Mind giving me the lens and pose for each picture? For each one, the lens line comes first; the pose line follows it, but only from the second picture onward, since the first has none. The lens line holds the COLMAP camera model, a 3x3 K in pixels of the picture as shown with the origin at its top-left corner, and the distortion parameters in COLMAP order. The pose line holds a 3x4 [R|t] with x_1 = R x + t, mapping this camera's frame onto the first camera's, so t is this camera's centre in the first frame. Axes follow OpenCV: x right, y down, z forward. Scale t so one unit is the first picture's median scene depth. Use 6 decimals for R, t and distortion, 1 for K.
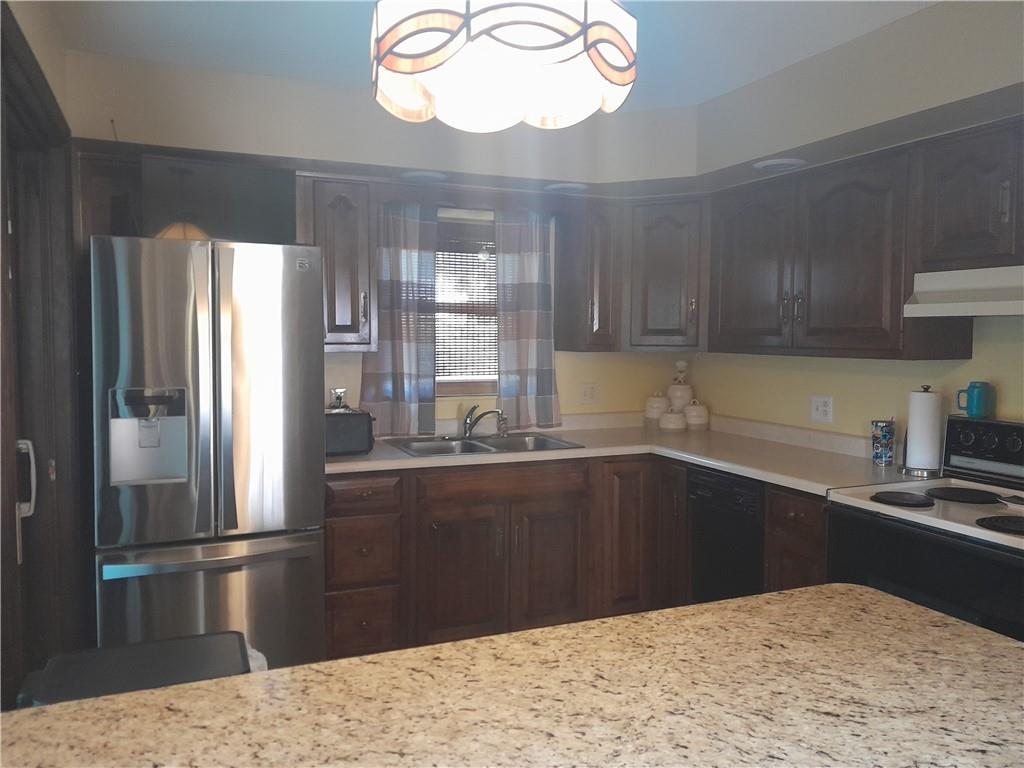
lens RADIAL K [[798.2, 0, 515.0], [0, 798.2, 379.5], [0, 0, 1]] dist [0.077679, -0.097821]
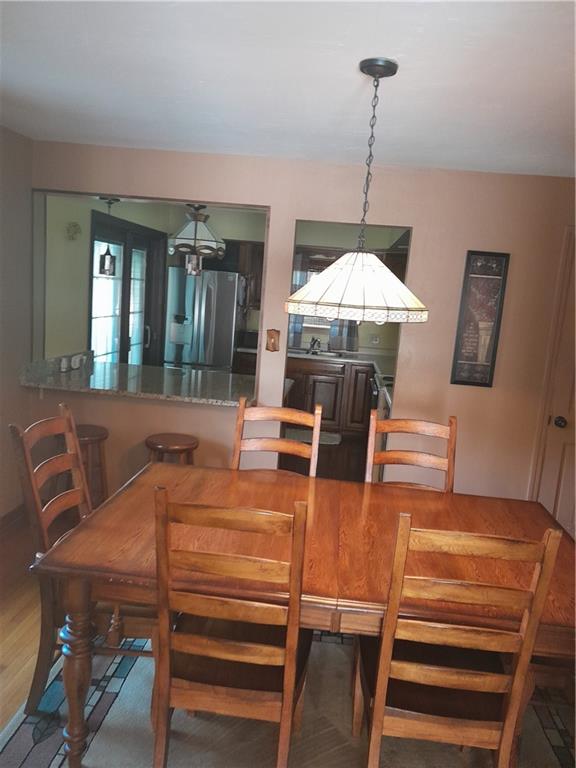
lens RADIAL K [[601.1, 0, 288.0], [0, 601.1, 403.0], [0, 0, 1]] dist [0.084215, -0.133522]
pose [[0.870253, 0.155551, -0.467401, 1.003510], [-0.103150, 0.985343, 0.135867, -0.013939], [0.481684, -0.070026, 0.873542, -0.861778]]
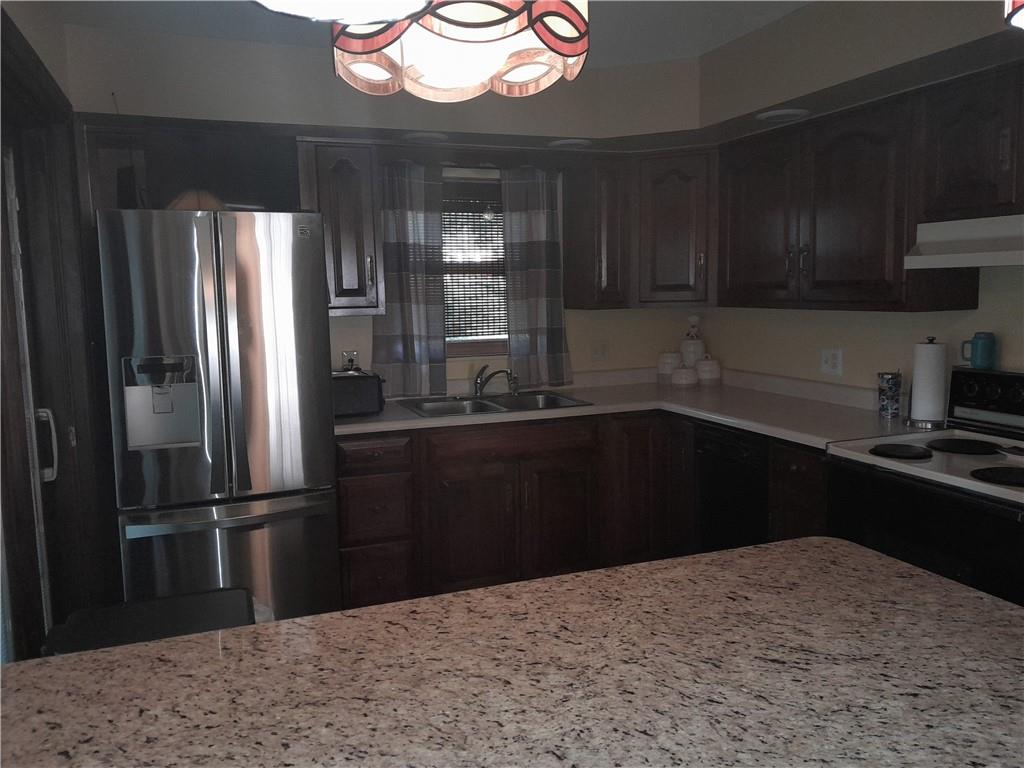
lens RADIAL K [[801.4, 0, 514.1], [0, 801.4, 379.9], [0, 0, 1]] dist [0.084215, -0.133522]
pose [[0.998957, -0.019099, -0.041476, 0.037228], [0.021429, 0.998174, 0.056475, -0.007241], [0.040322, -0.057305, 0.997542, -0.016910]]
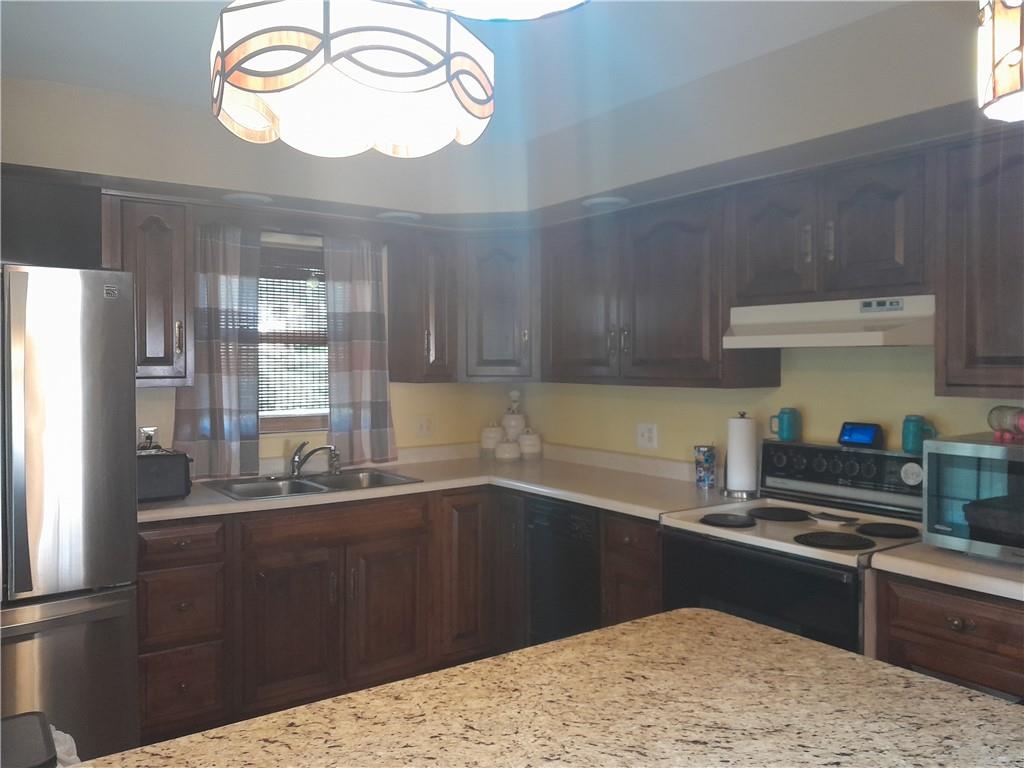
lens RADIAL K [[811.1, 0, 507.9], [0, 811.1, 379.2], [0, 0, 1]] dist [0.066329, -0.142444]
pose [[0.977513, -0.010370, 0.210618, -0.020795], [0.018113, 0.999228, -0.034866, -0.003948], [-0.210094, 0.037897, 0.976947, 0.011919]]
